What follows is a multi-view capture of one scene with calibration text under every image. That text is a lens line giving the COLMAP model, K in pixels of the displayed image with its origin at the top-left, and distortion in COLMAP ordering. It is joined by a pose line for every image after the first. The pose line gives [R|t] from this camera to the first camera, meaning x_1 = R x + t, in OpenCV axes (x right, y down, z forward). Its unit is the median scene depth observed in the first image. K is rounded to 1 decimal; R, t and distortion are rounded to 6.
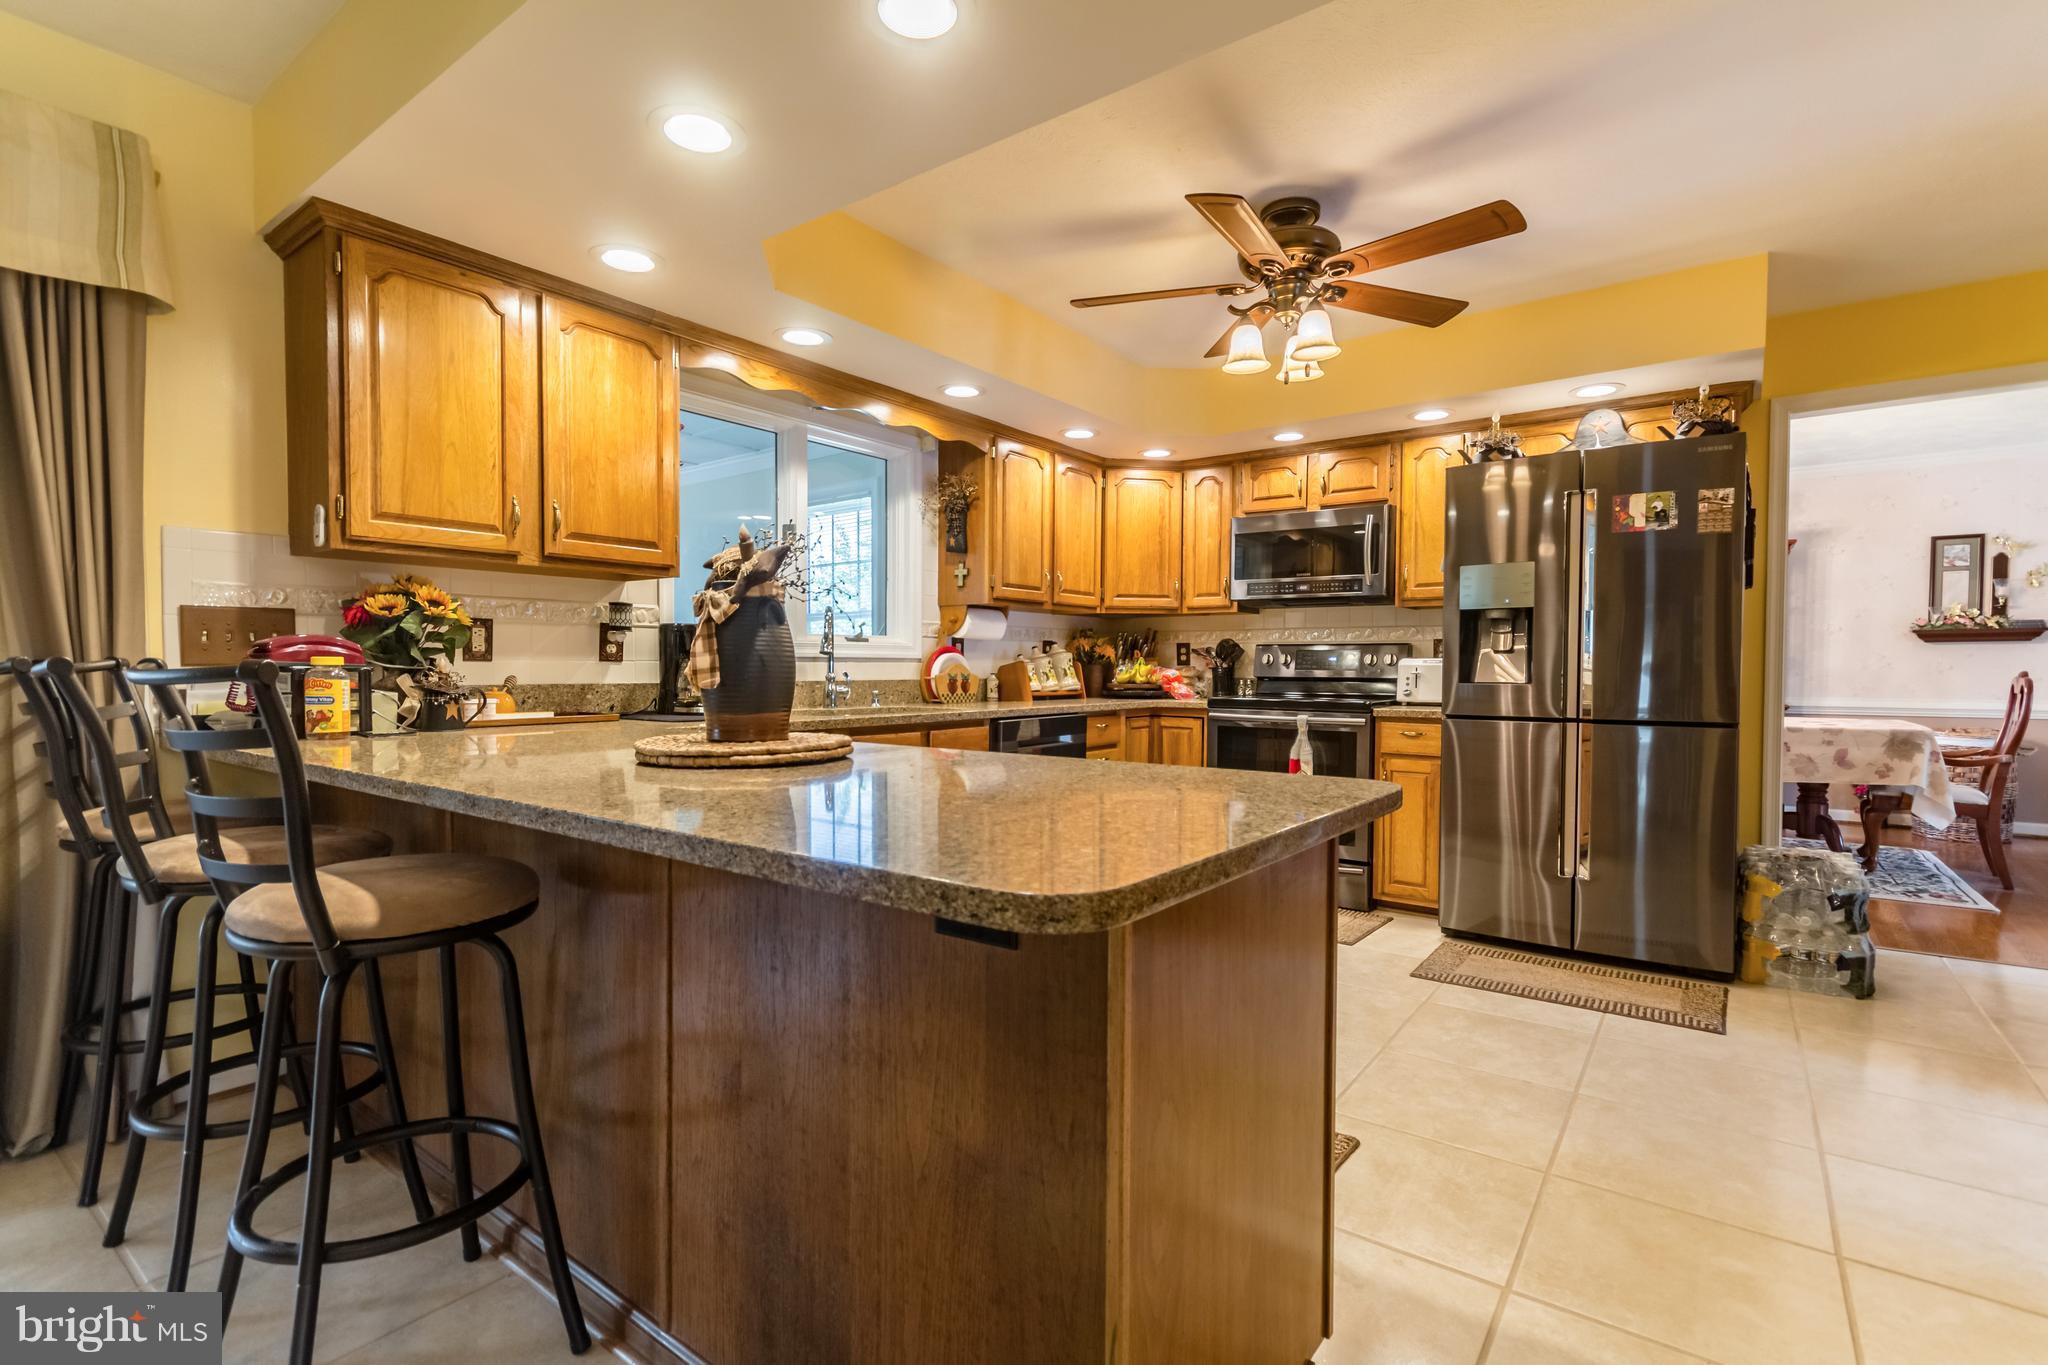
lens RADIAL K [[939.2, 0, 1021.8], [0, 939.2, 689.2], [0, 0, 1]] dist [0.003001, -0.004279]
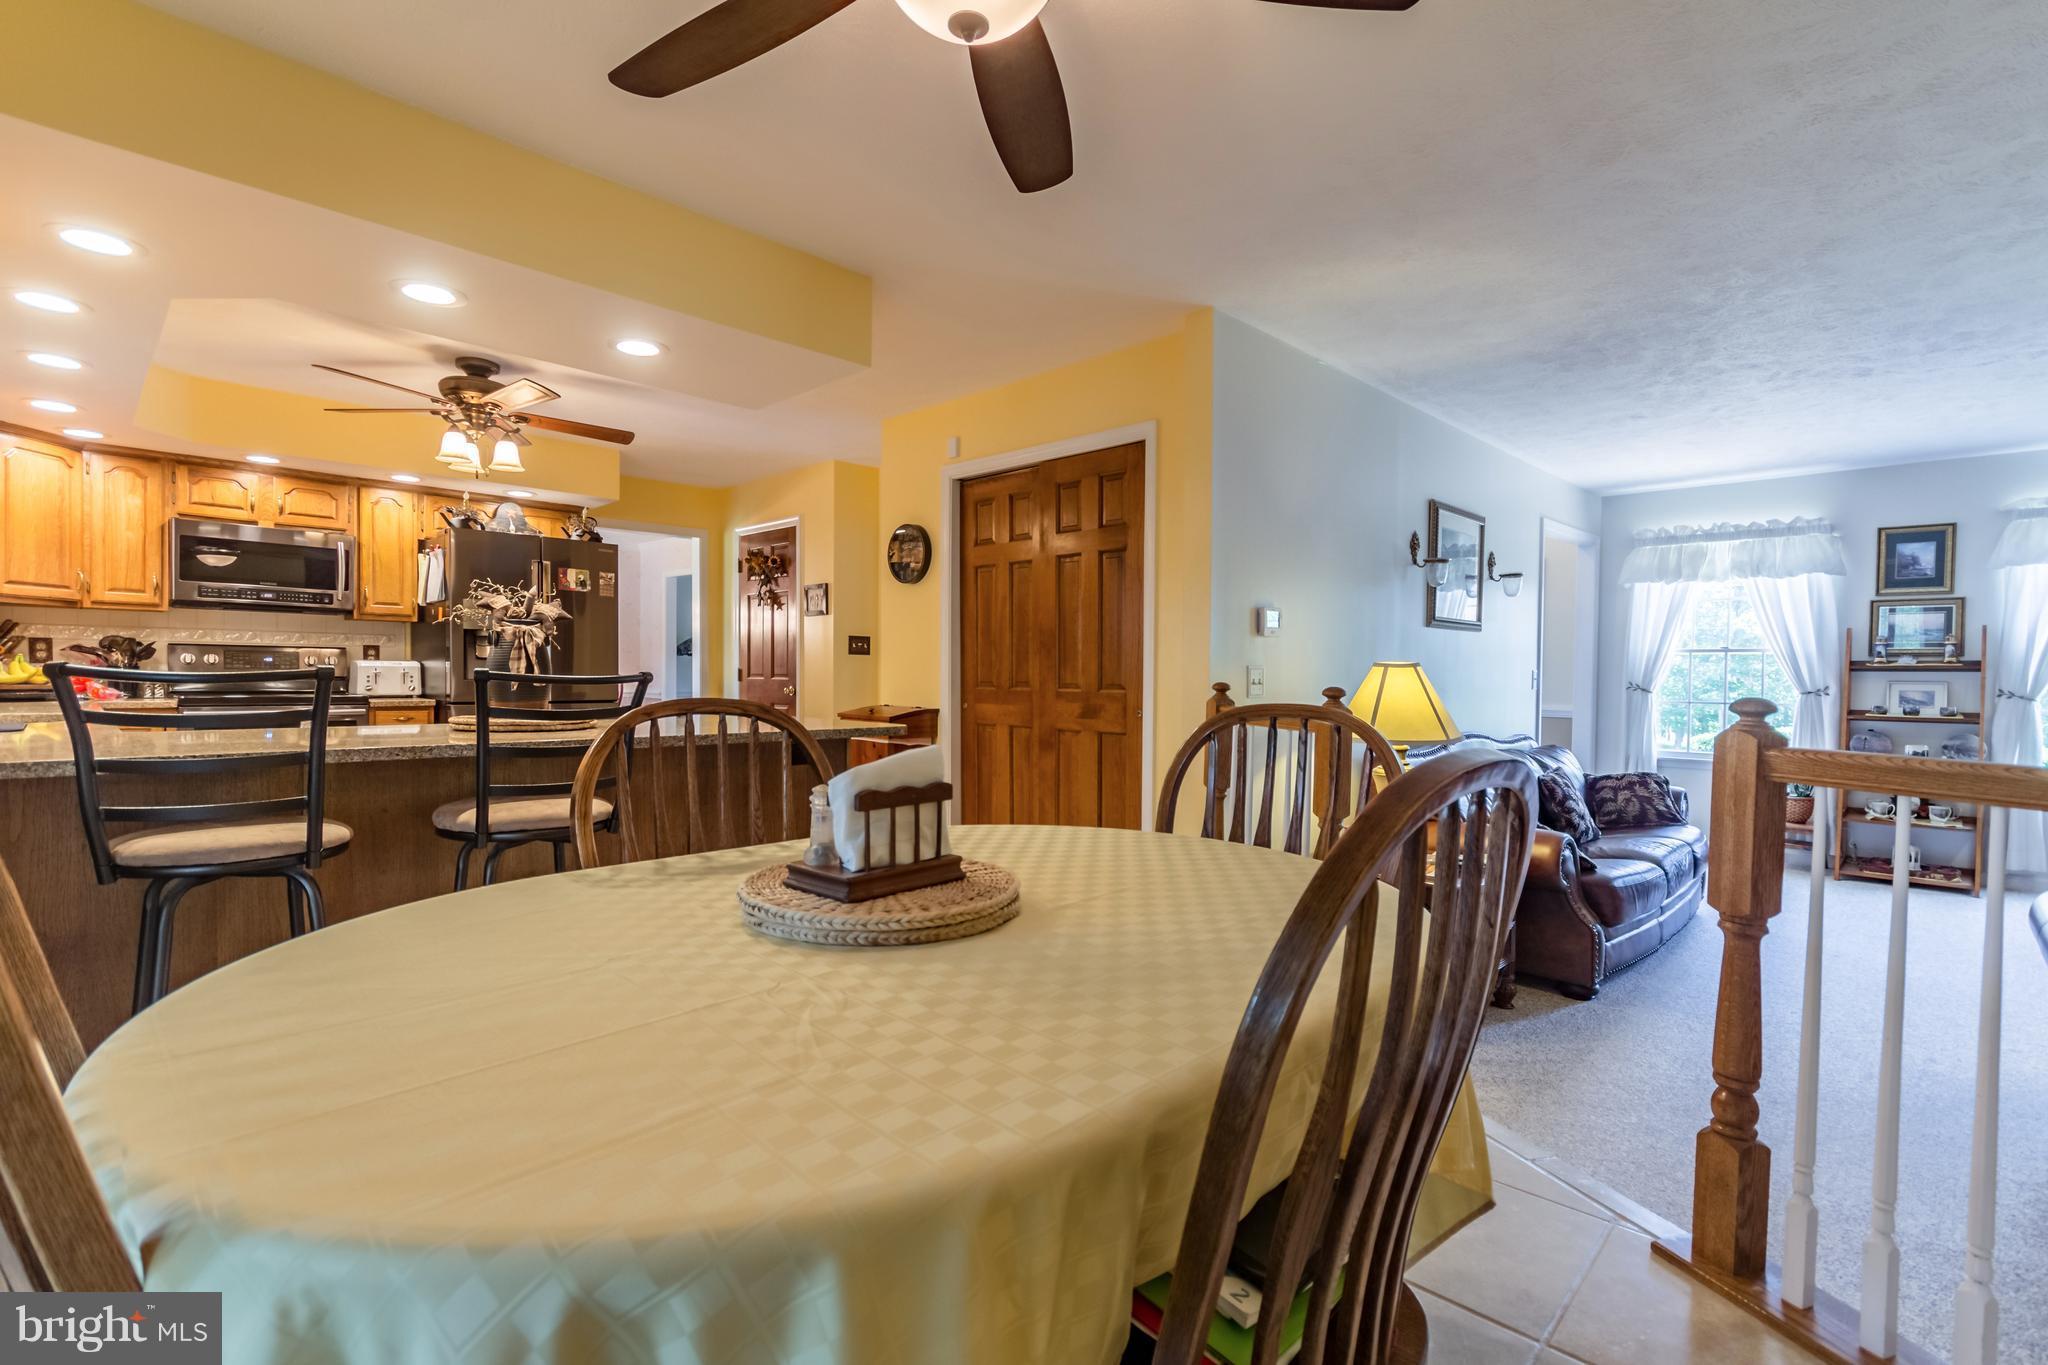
lens RADIAL K [[946.3, 0, 1009.5], [0, 946.3, 689.3], [0, 0, 1]] dist [-0.001502, -0.001293]
pose [[0.133036, -0.014611, 0.991003, -0.738817], [0.017968, 0.999763, 0.012328, 0.005963], [-0.990948, 0.016166, 0.133267, -0.024744]]
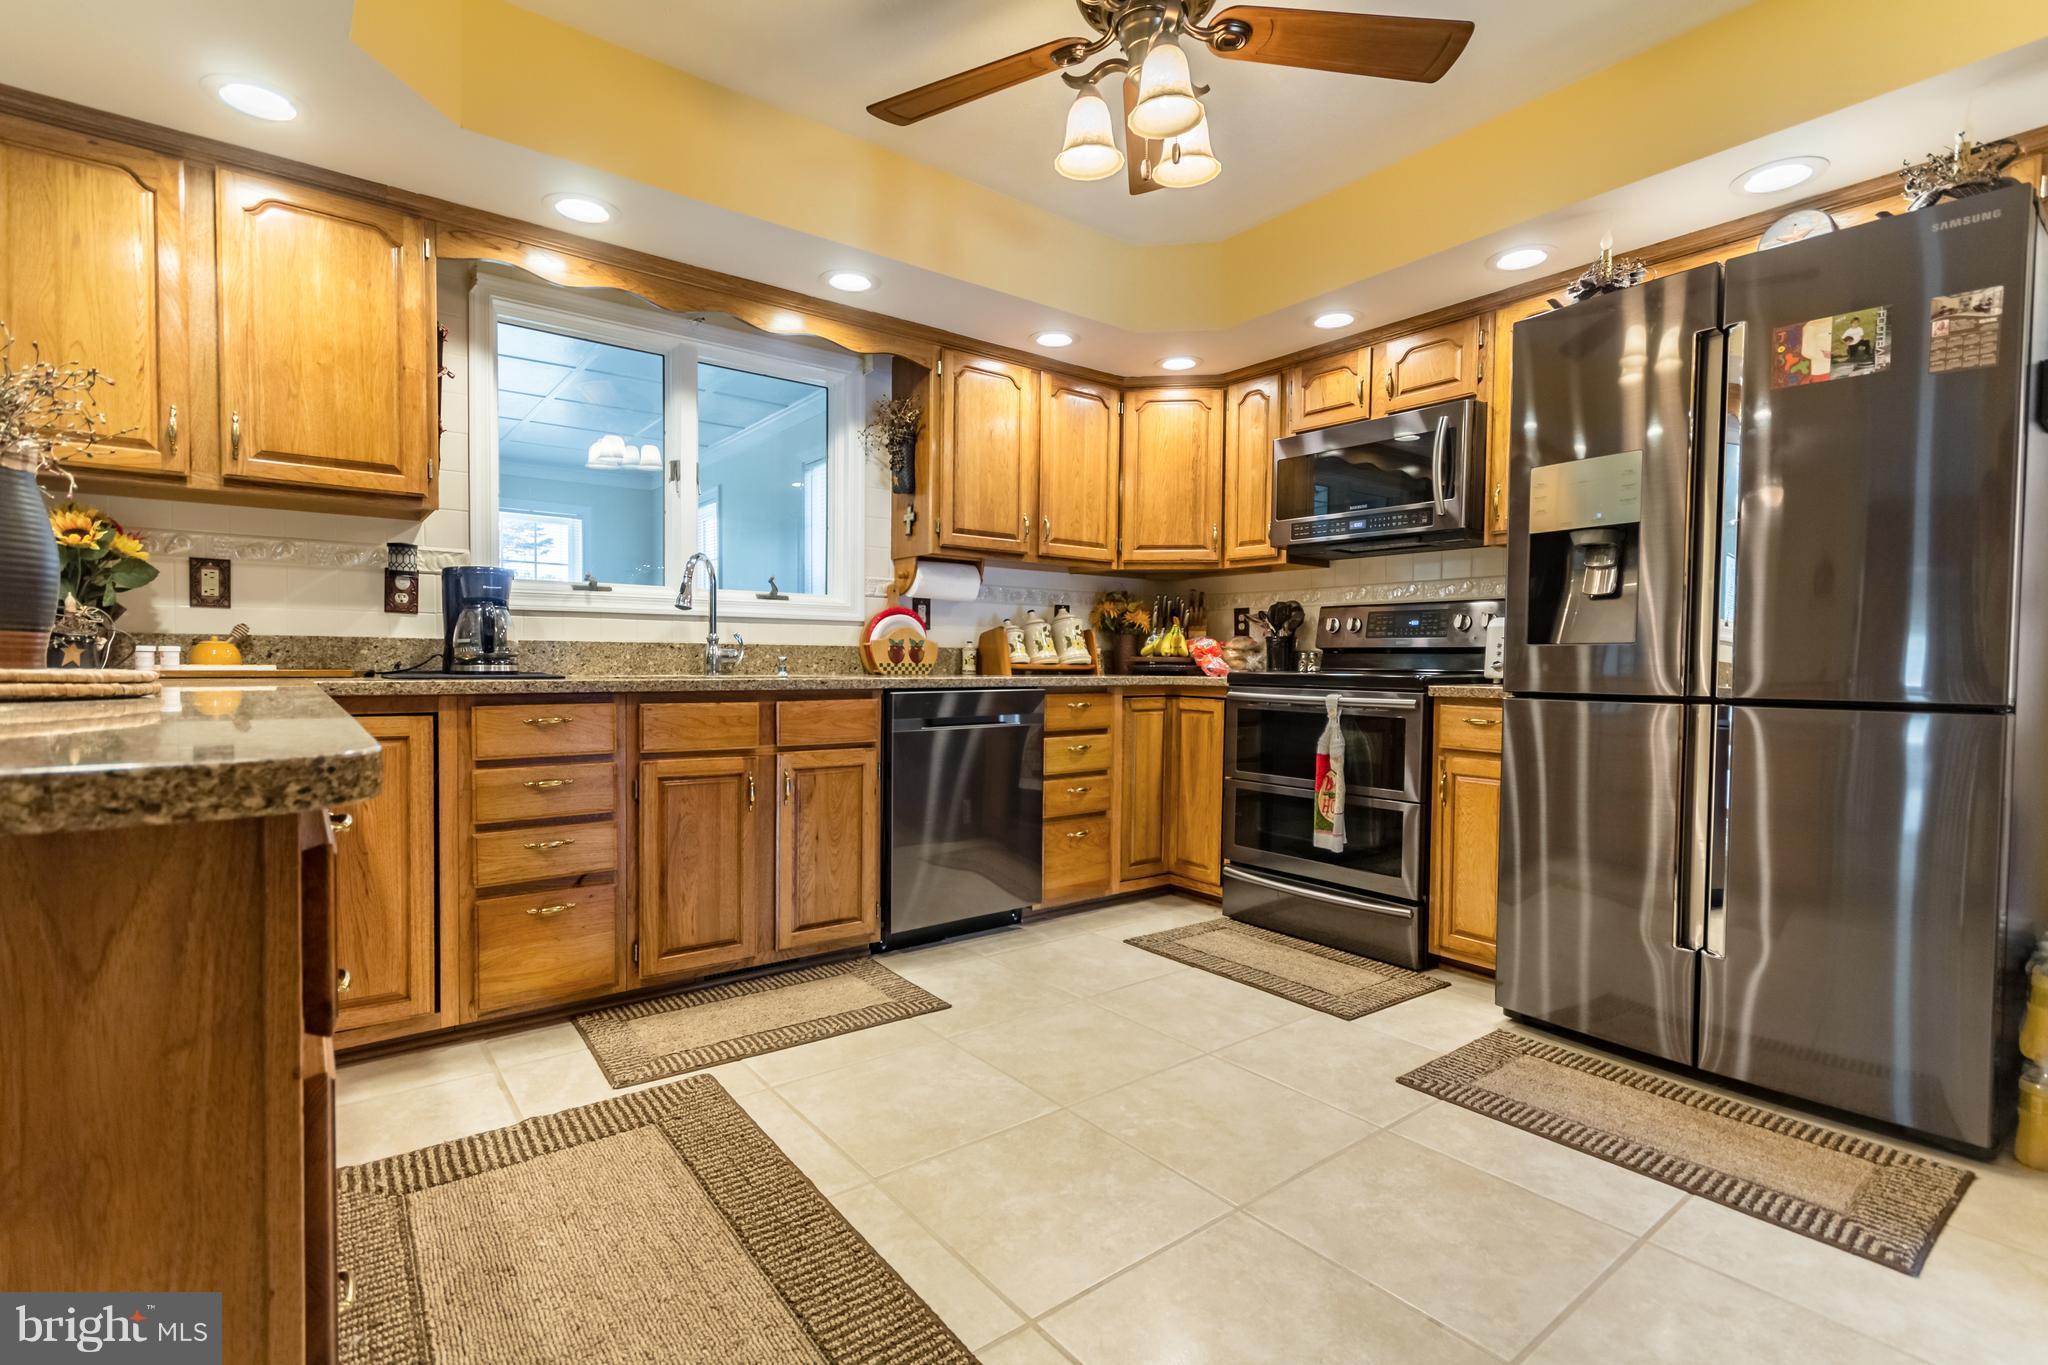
lens RADIAL K [[946.3, 0, 1009.5], [0, 946.3, 689.3], [0, 0, 1]] dist [-0.001502, -0.001293]
pose [[0.965525, 0.012092, -0.260030, 0.242083], [-0.010898, 0.999922, 0.006034, 0.021735], [0.260083, -0.002992, 0.965582, 0.217786]]
